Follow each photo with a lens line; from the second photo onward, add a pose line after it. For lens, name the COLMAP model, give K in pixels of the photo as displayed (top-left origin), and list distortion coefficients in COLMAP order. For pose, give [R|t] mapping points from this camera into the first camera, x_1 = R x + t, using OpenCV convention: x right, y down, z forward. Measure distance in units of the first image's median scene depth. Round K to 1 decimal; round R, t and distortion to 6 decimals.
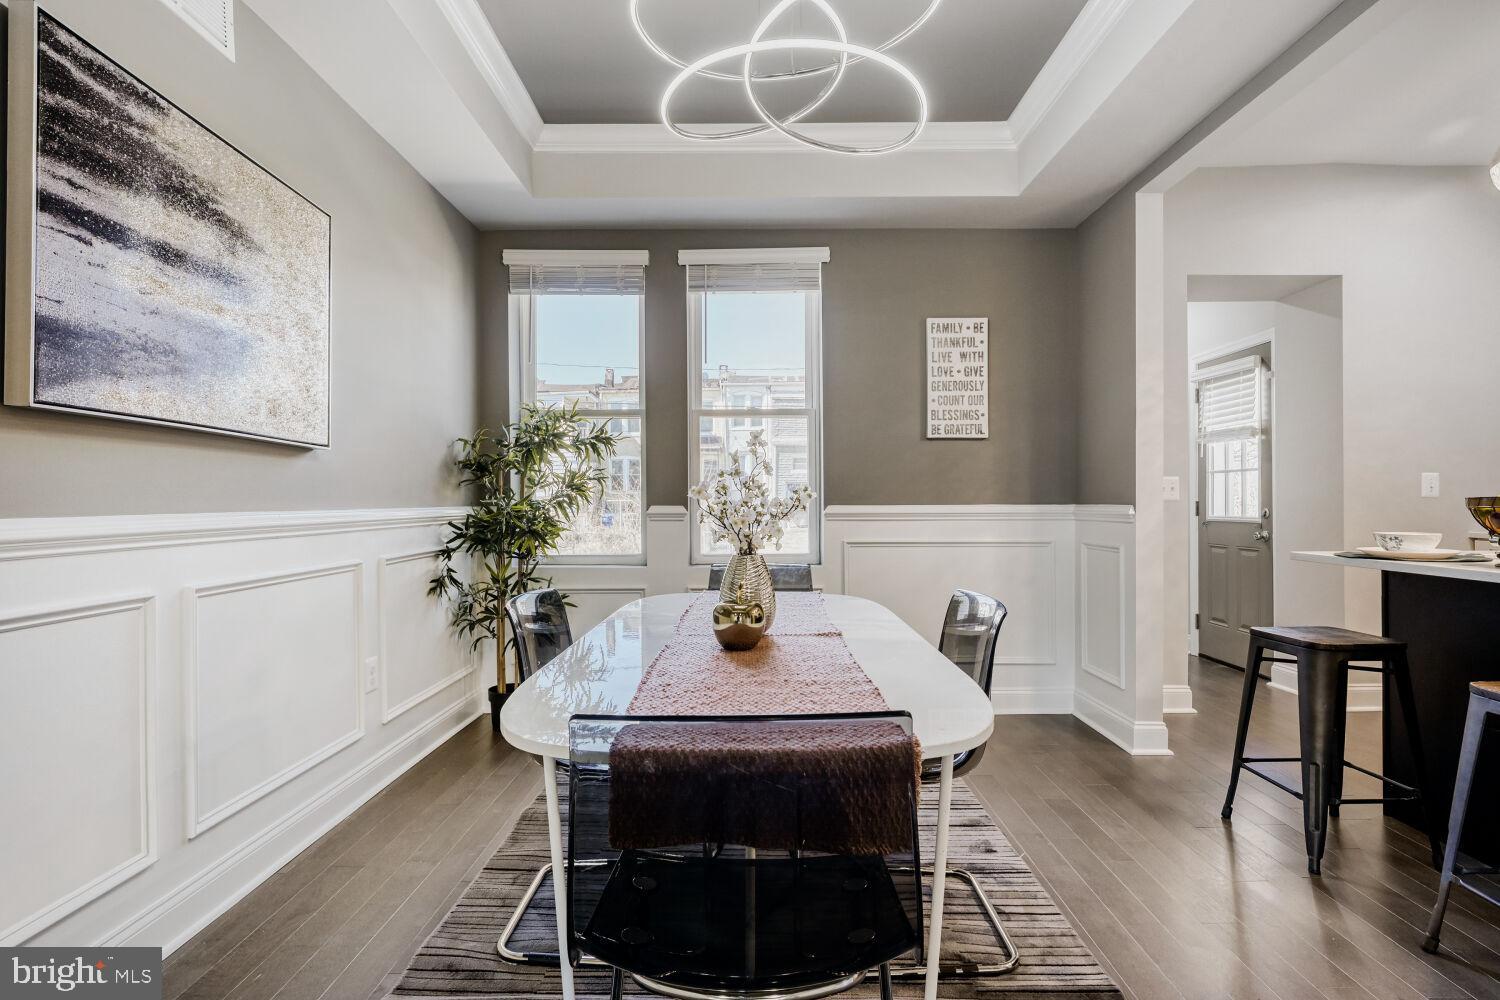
lens RADIAL K [[736.5, 0, 750.0], [0, 736.5, 500.0], [0, 0, 1]] dist [-0.001493, -0.000373]
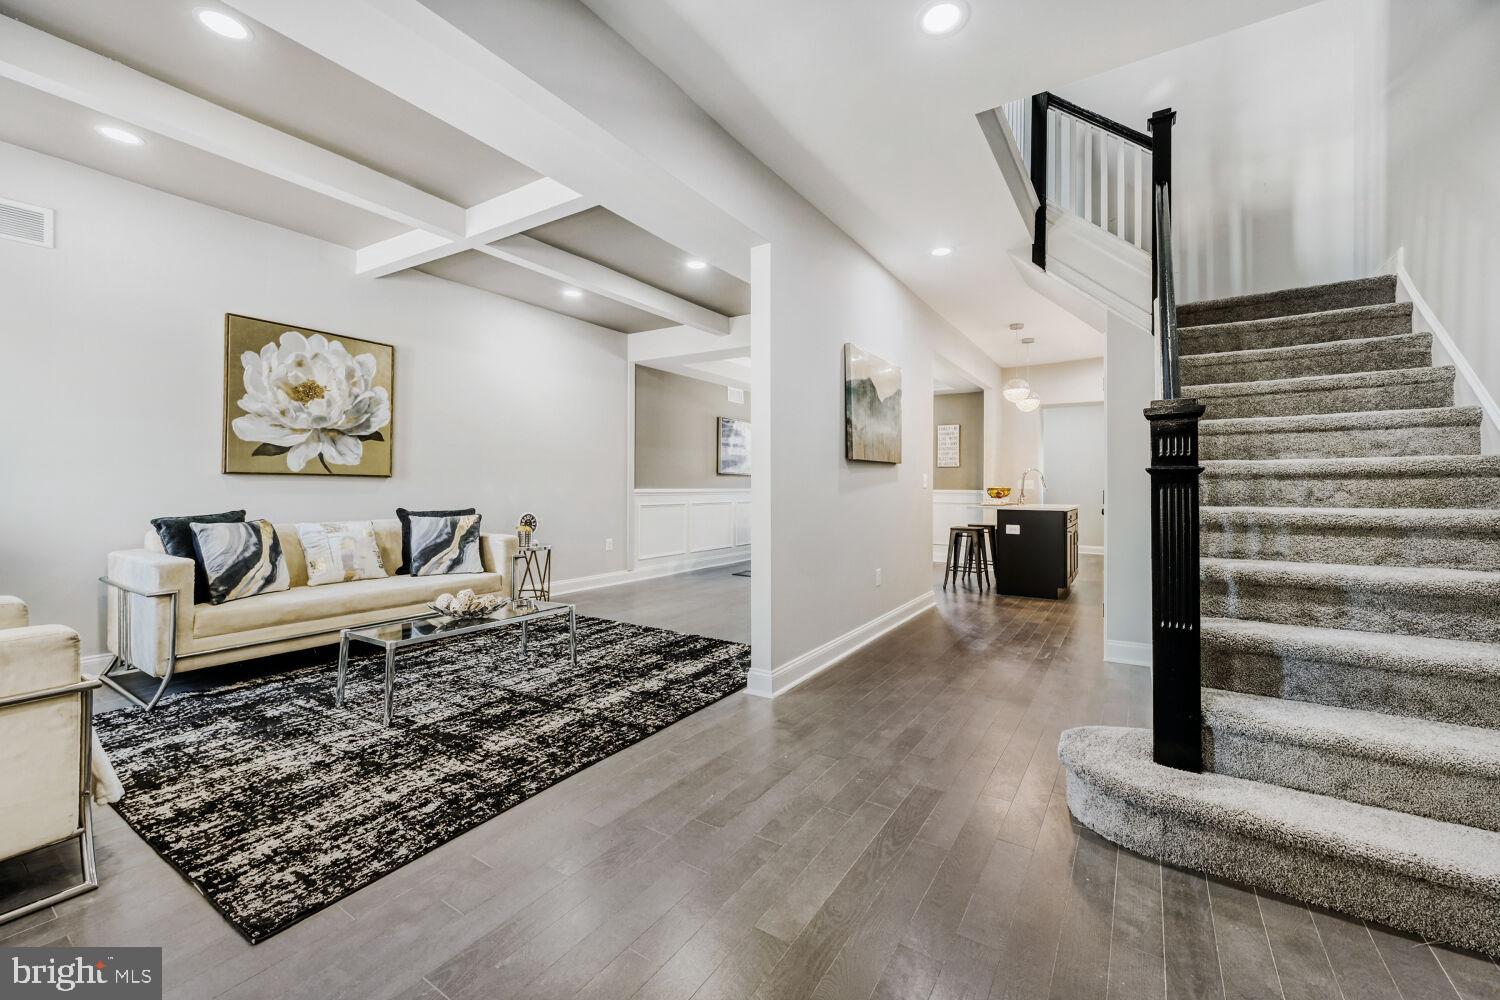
lens RADIAL K [[589.4, 0, 753.1], [0, 589.4, 495.8], [0, 0, 1]] dist [0.000394, 0.000233]
pose [[0.846164, 0.015225, -0.532705, 1.368023], [-0.009100, 0.999859, 0.014122, 0.005320], [0.532845, -0.007102, 0.846183, -2.152542]]
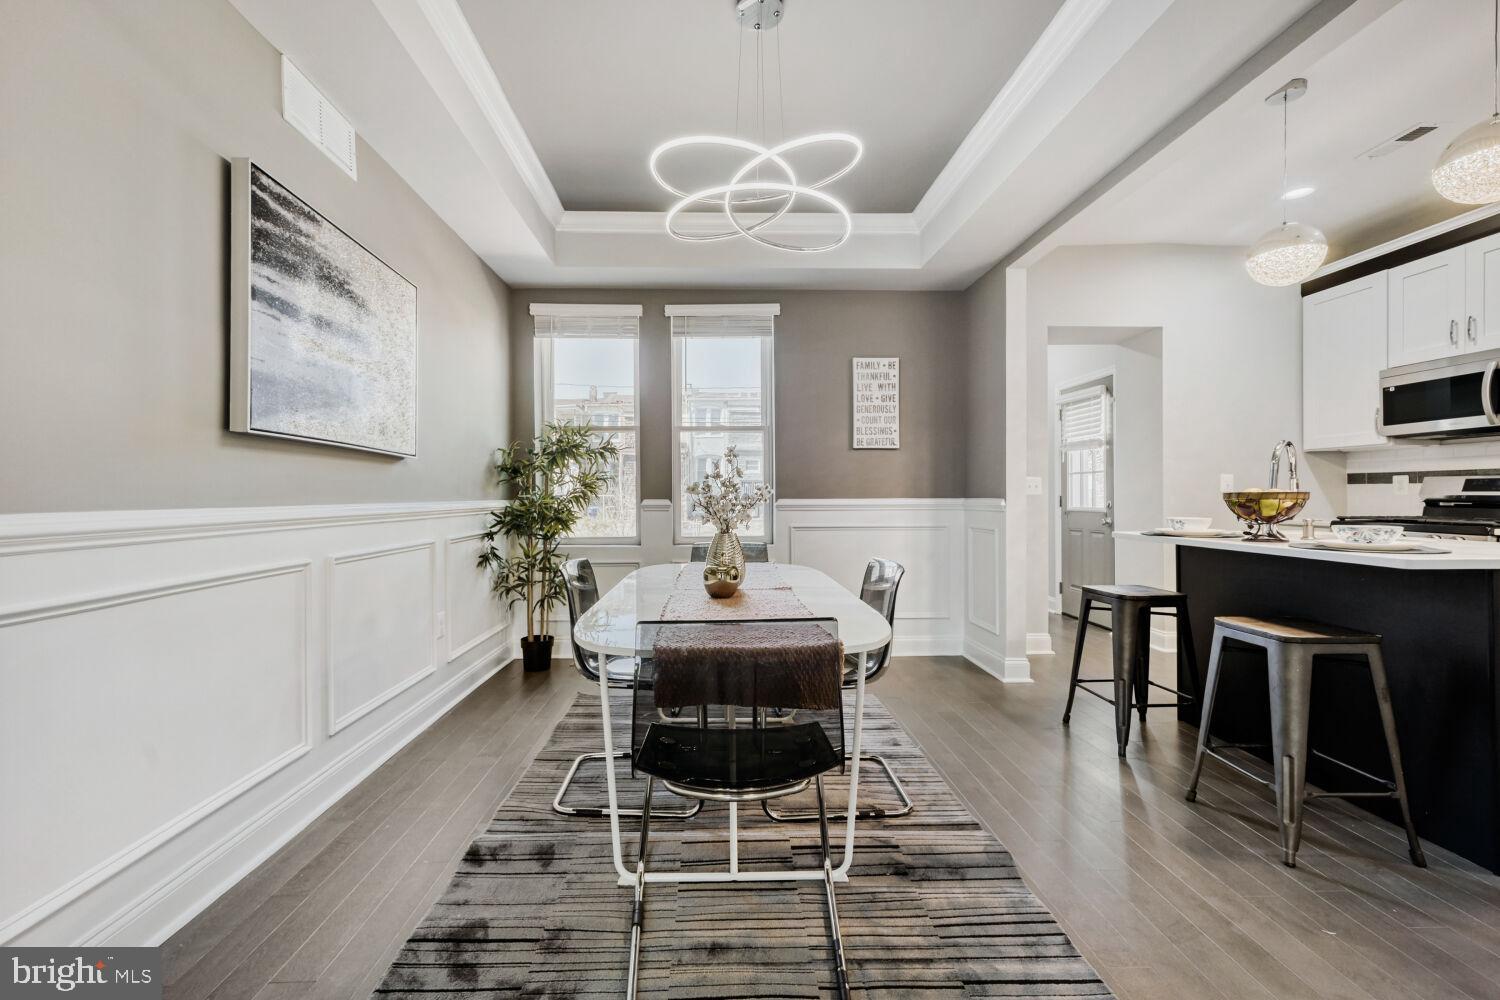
lens RADIAL K [[611.5, 0, 718.7], [0, 611.5, 497.3], [0, 0, 1]] dist [-0.000135, 0.000019]
pose [[0.999897, -0.000784, 0.014301, -0.026360], [0.000735, 0.999994, 0.003412, 0.000549], [-0.014303, -0.003401, 0.999892, -0.143137]]
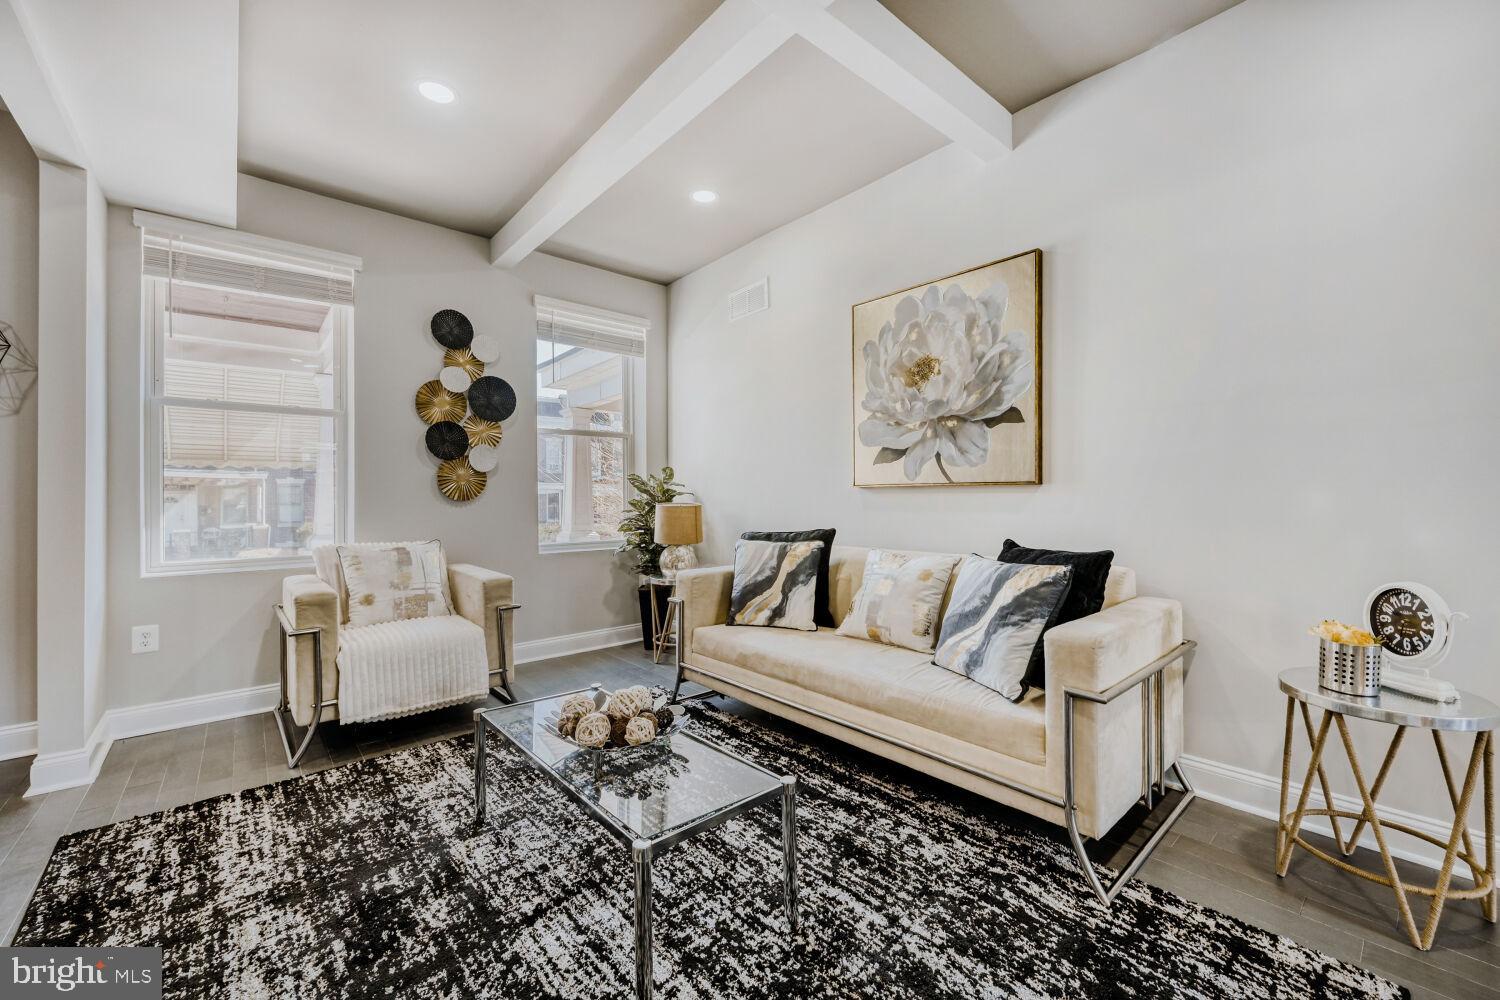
lens RADIAL K [[597.1, 0, 750.0], [0, 597.1, 500.0], [0, 0, 1]] dist [0.000024, 0.000163]
pose [[-0.754696, 0.011238, -0.655979, 1.020390], [0.008327, 0.999937, 0.007551, 0.003075], [0.656022, 0.000236, -0.754742, -1.588714]]
